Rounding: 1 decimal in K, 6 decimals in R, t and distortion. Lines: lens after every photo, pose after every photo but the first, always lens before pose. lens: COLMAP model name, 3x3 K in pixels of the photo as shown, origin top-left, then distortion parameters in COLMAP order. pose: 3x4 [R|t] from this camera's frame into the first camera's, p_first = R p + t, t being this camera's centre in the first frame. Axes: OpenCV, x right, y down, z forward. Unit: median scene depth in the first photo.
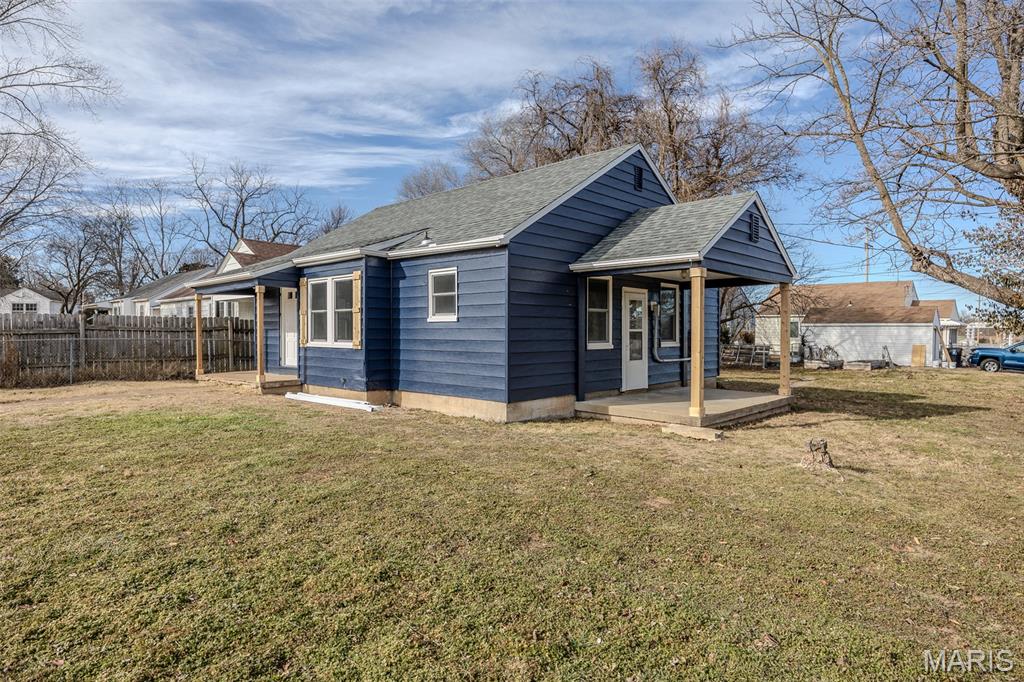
lens RADIAL K [[609.8, 0, 510.1], [0, 609.8, 339.2], [0, 0, 1]] dist [-0.002176, -0.000196]
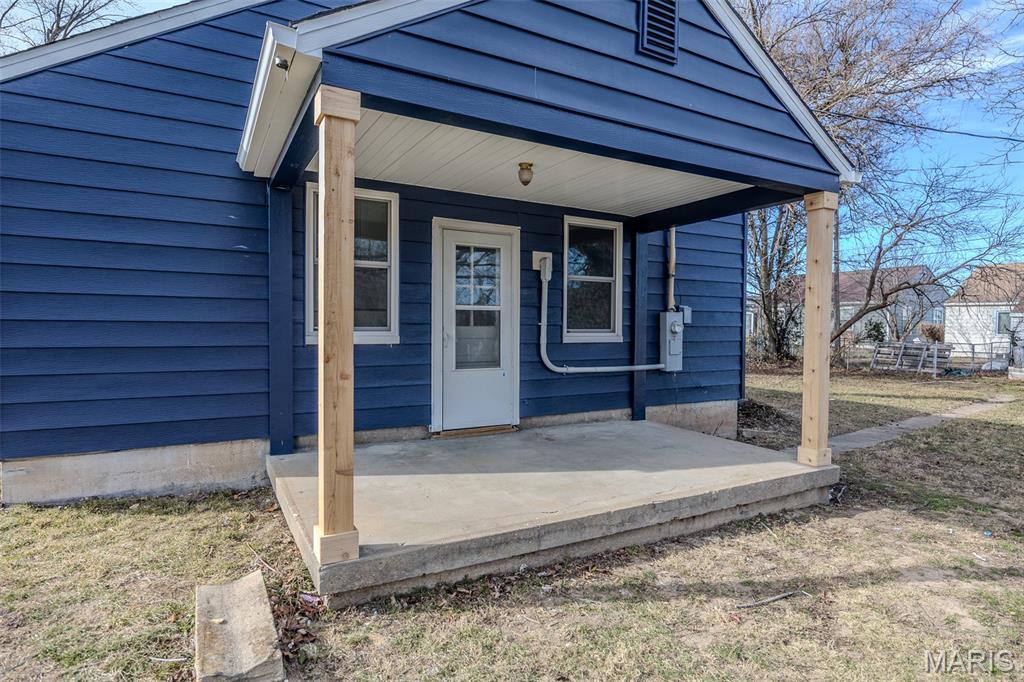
lens RADIAL K [[566.0, 0, 515.4], [0, 566.0, 337.1], [0, 0, 1]] dist [0.002206, 0.000256]
pose [[0.950611, 0.013529, -0.310089, 0.348416], [-0.011235, 0.999895, 0.009183, 0.004490], [0.310181, -0.005246, 0.950663, 0.529358]]
